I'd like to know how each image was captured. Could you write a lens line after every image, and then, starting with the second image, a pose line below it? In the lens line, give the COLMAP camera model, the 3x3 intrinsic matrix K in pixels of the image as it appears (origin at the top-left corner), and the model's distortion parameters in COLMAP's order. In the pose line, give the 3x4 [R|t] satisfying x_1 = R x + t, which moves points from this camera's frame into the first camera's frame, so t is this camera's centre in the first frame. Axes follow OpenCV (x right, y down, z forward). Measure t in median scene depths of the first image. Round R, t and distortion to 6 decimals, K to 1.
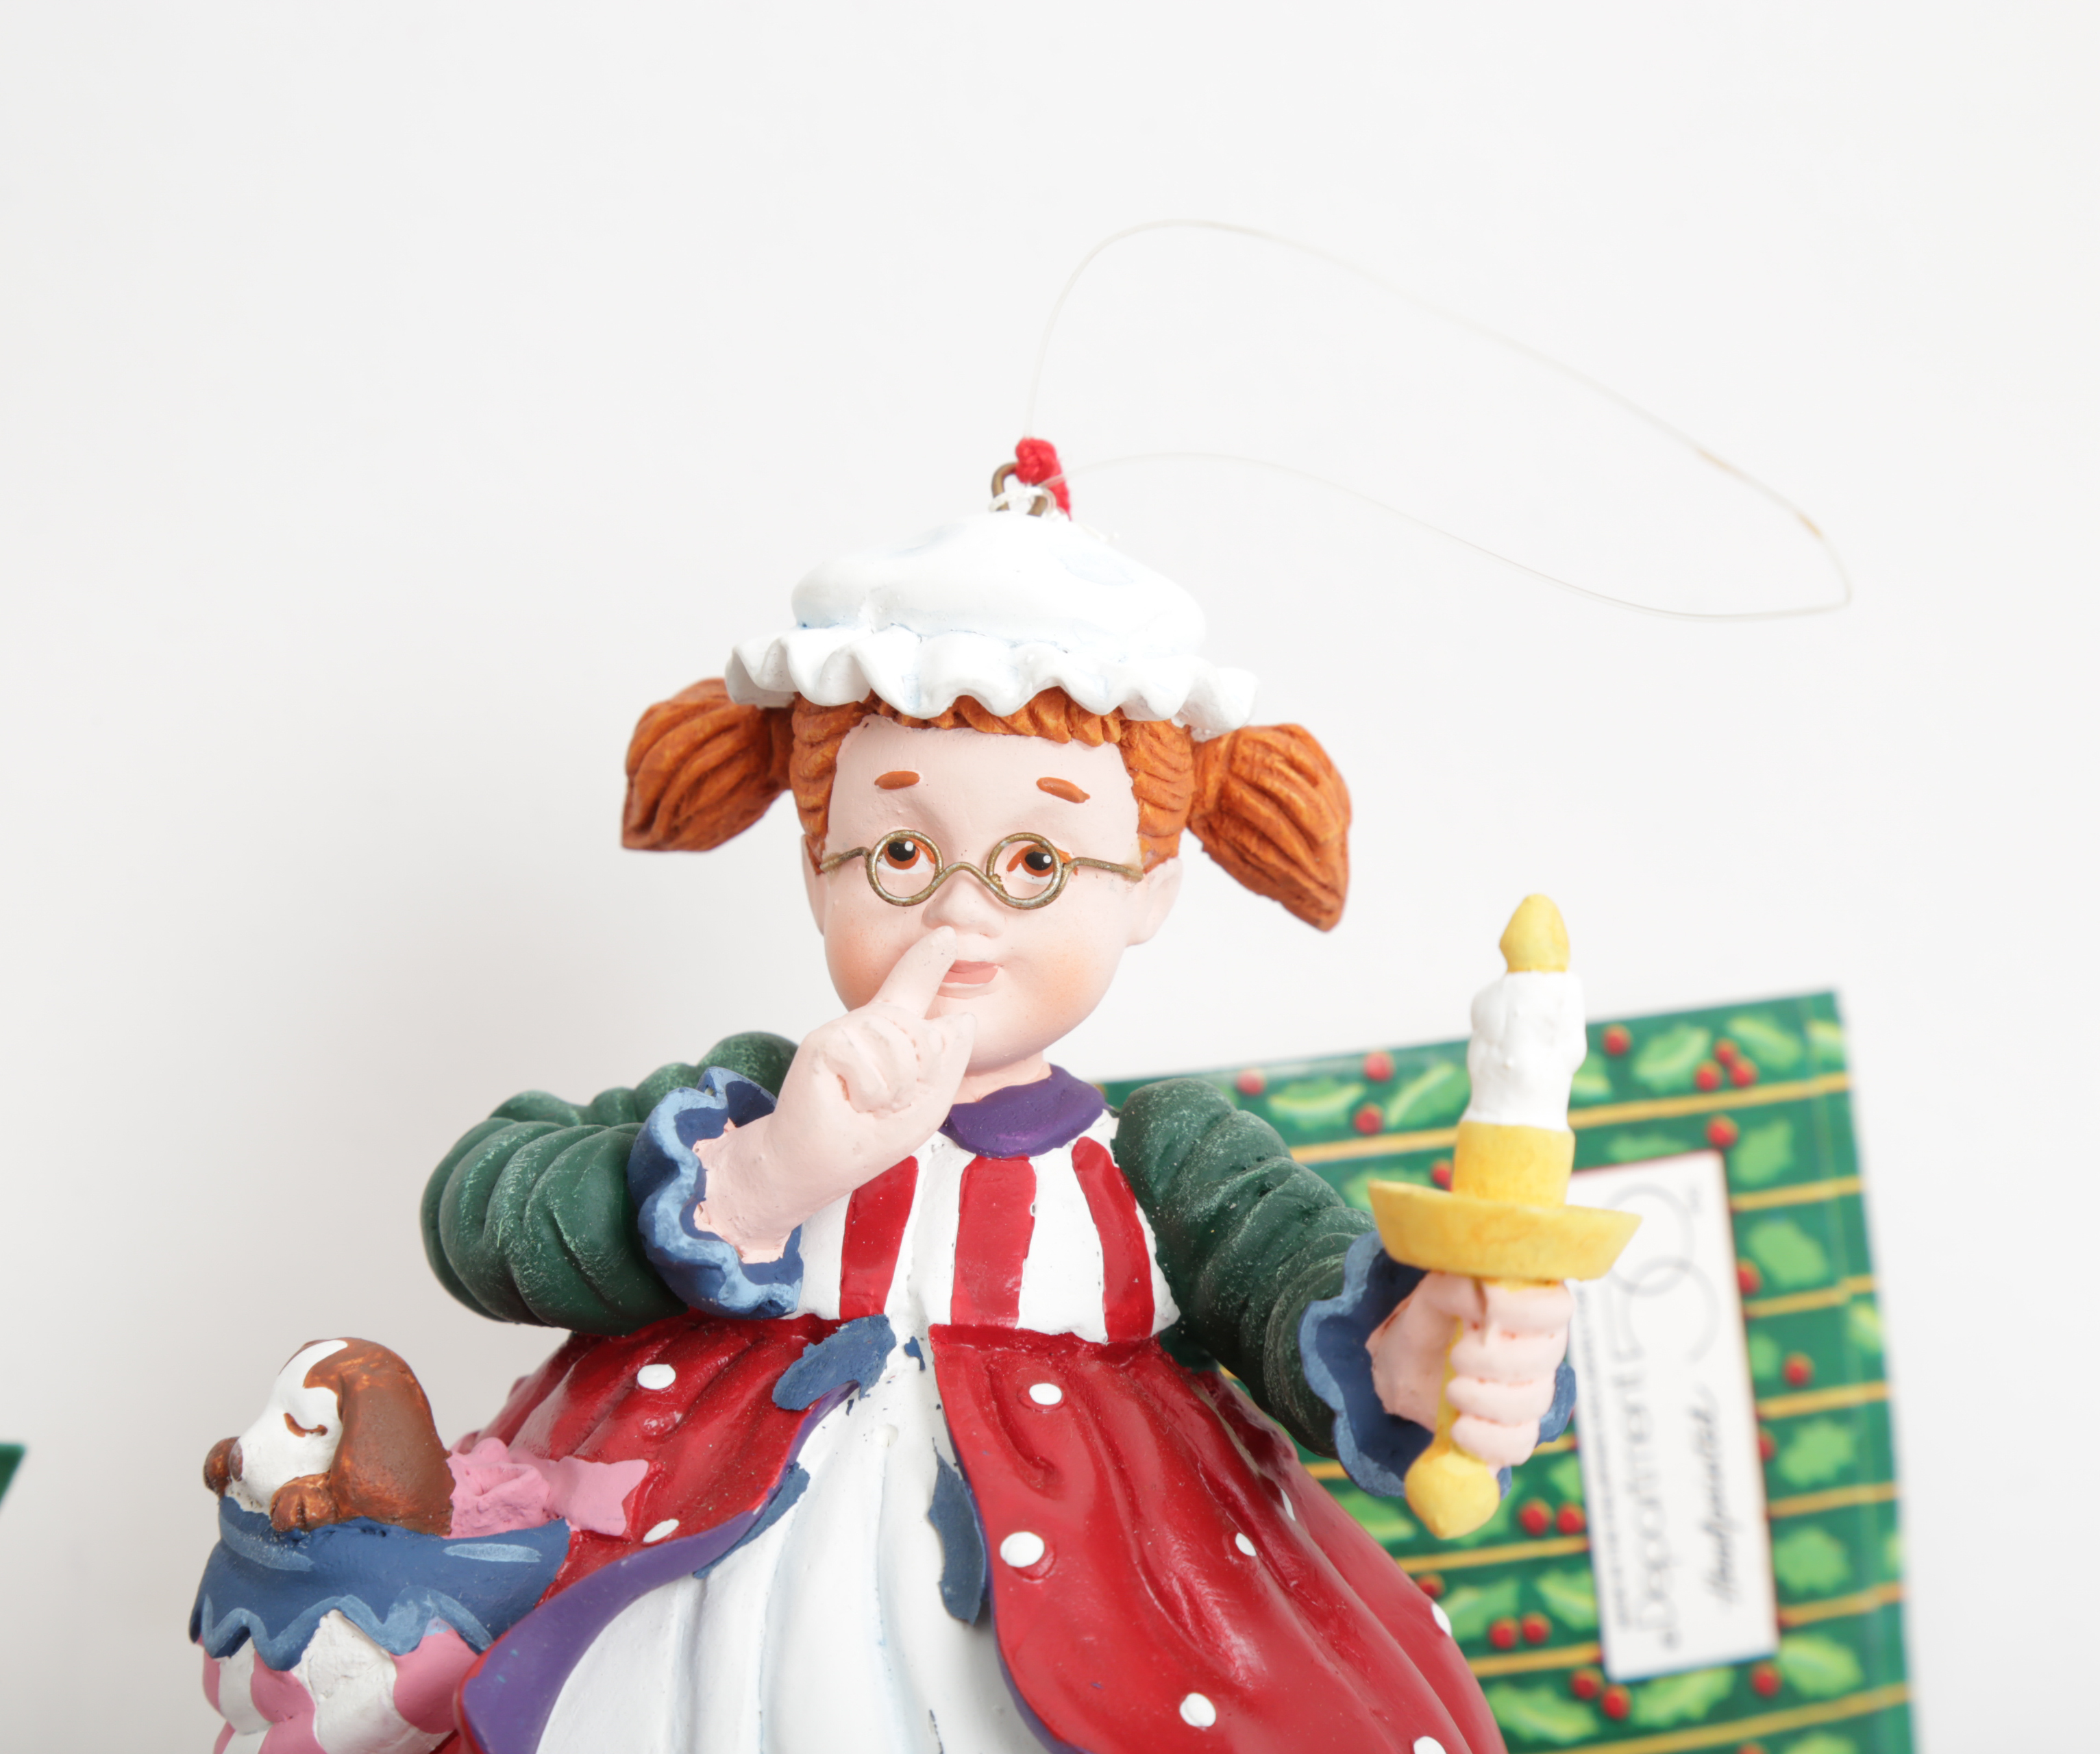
lens RADIAL K [[6309.3, 0, 806.3], [0, 6309.3, 876.1], [0, 0, 1]] dist [0.313136, -0.521742]
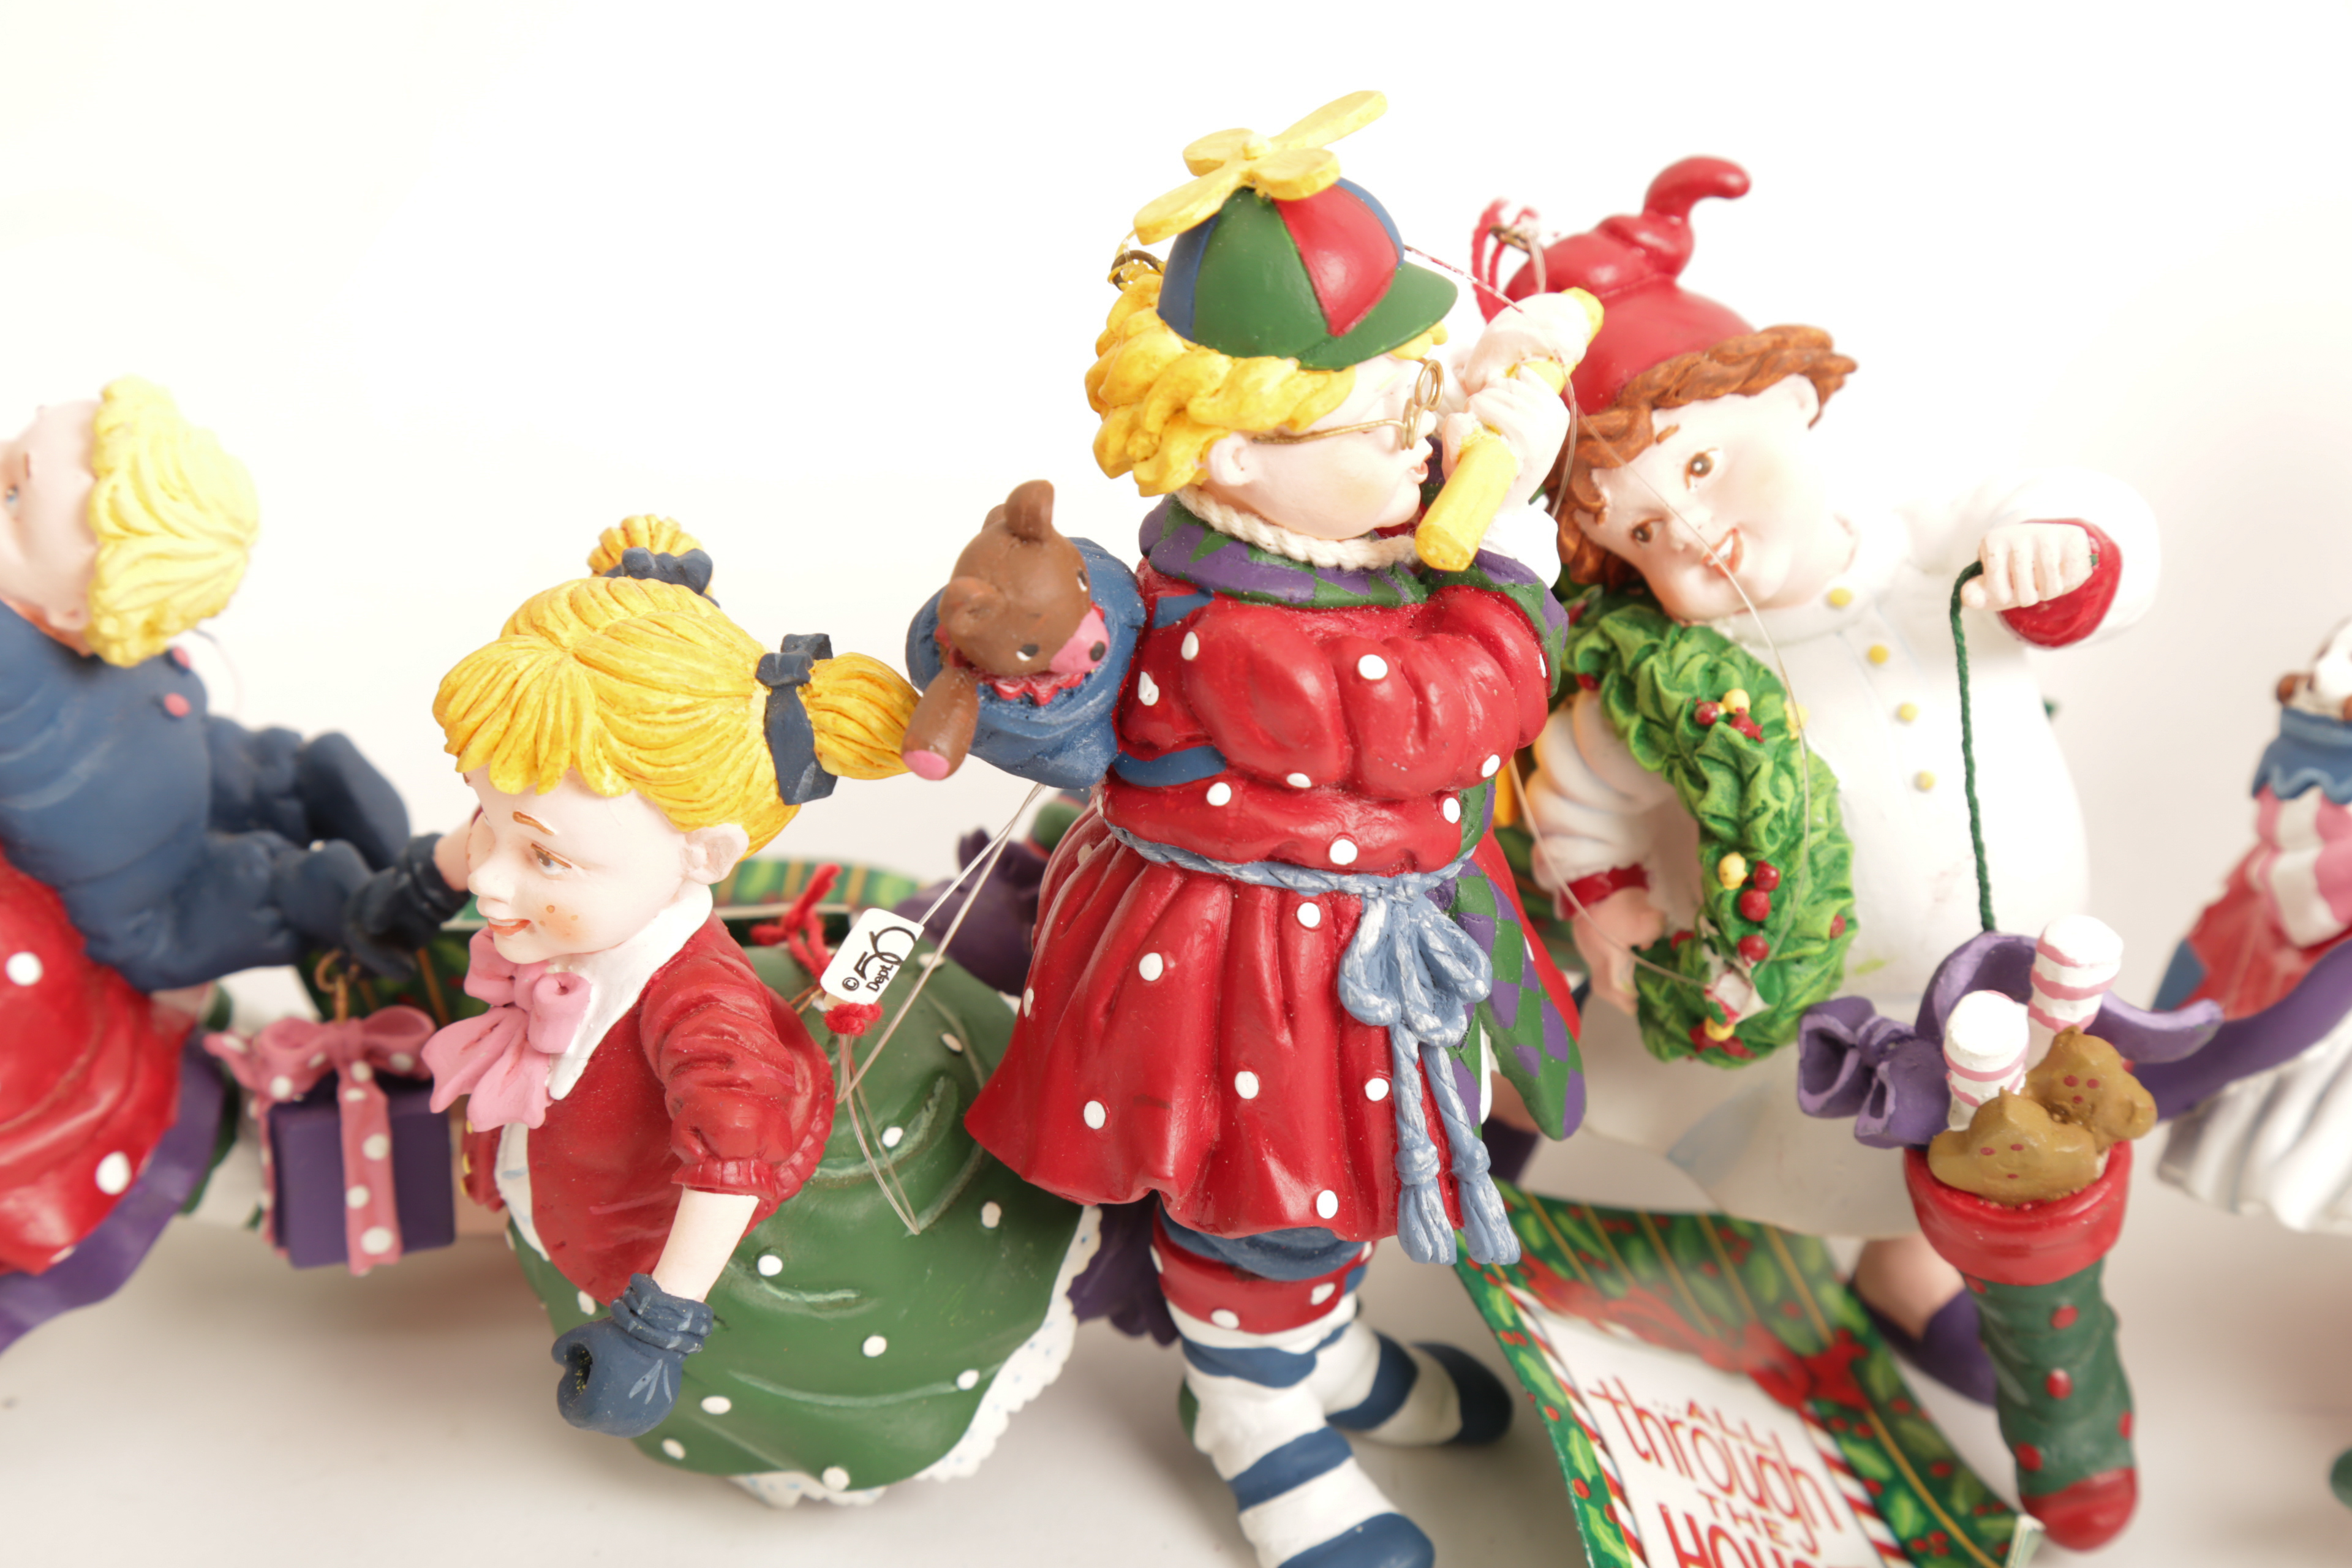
lens RADIAL K [[5854.1, 0, 1183.6], [0, 5854.1, 757.6], [0, 0, 1]] dist [0.316137, -0.076526]
pose [[0.992301, 0.122915, -0.015173, -0.338779], [-0.123408, 0.991648, -0.037492, 0.198953], [0.010438, 0.039076, 0.999182, -0.461907]]
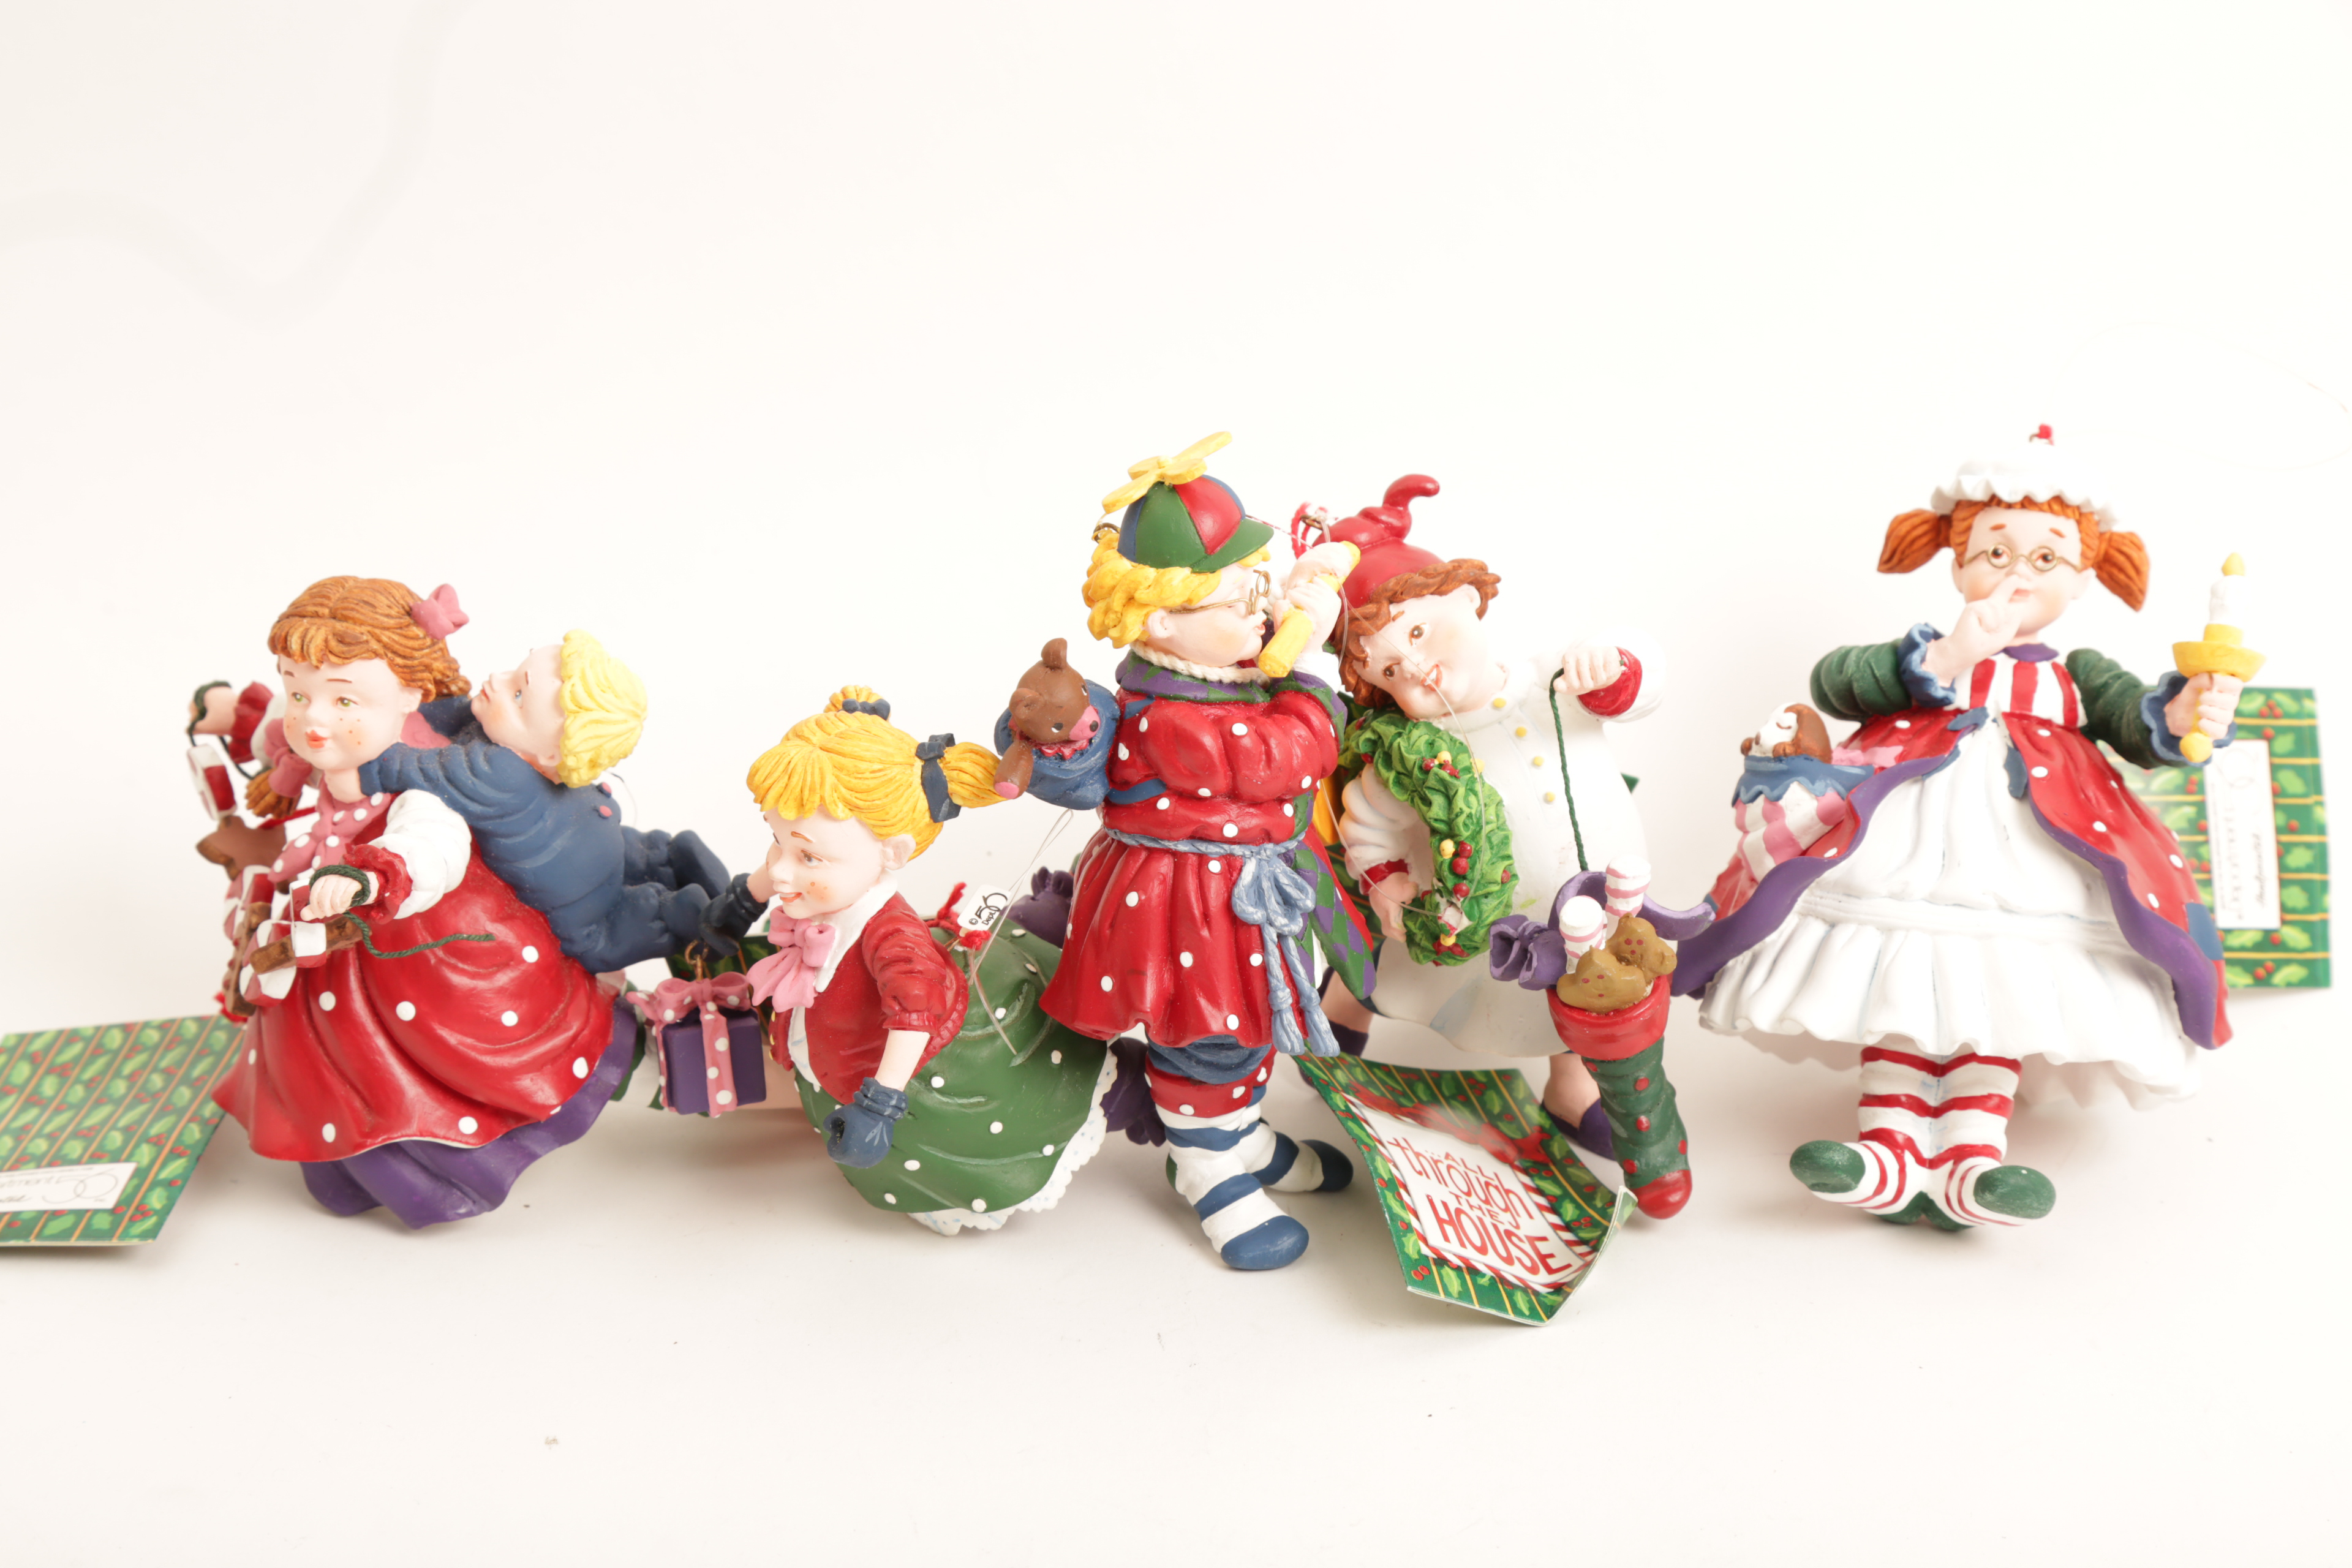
lens RADIAL K [[4666.8, 0, 1180.6], [0, 4666.8, 750.4], [0, 0, 1]] dist [0.246936, 0.156482]
pose [[0.996769, 0.068710, -0.041592, -0.260743], [-0.074034, 0.986793, -0.144076, 0.421799], [0.031143, 0.146690, 0.988692, -1.114478]]
